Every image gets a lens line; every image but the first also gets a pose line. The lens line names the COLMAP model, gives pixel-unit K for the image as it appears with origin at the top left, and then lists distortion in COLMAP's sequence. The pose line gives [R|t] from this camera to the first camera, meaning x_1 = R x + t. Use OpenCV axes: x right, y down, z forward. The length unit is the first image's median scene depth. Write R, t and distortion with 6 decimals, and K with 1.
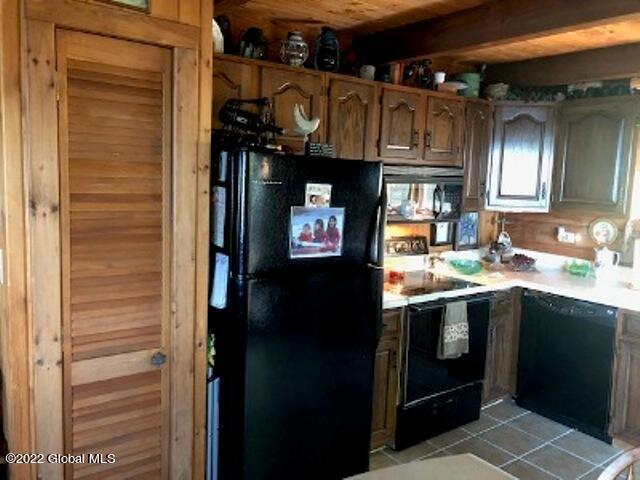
lens RADIAL K [[519.1, 0, 323.0], [0, 519.1, 236.5], [0, 0, 1]] dist [0.046090, -0.035465]
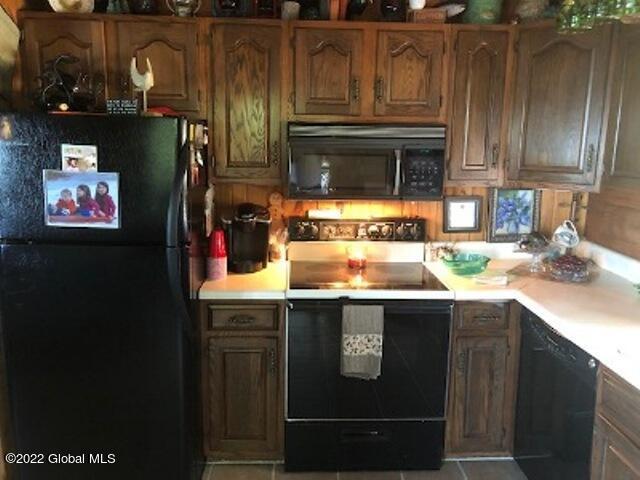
lens RADIAL K [[519.1, 0, 320.6], [0, 519.1, 238.6], [0, 0, 1]] dist [0.046090, -0.035465]
pose [[0.832685, 0.081027, -0.547787, 0.728731], [-0.054136, 0.996410, 0.065094, -0.019103], [0.551095, -0.024548, 0.834081, 0.409096]]
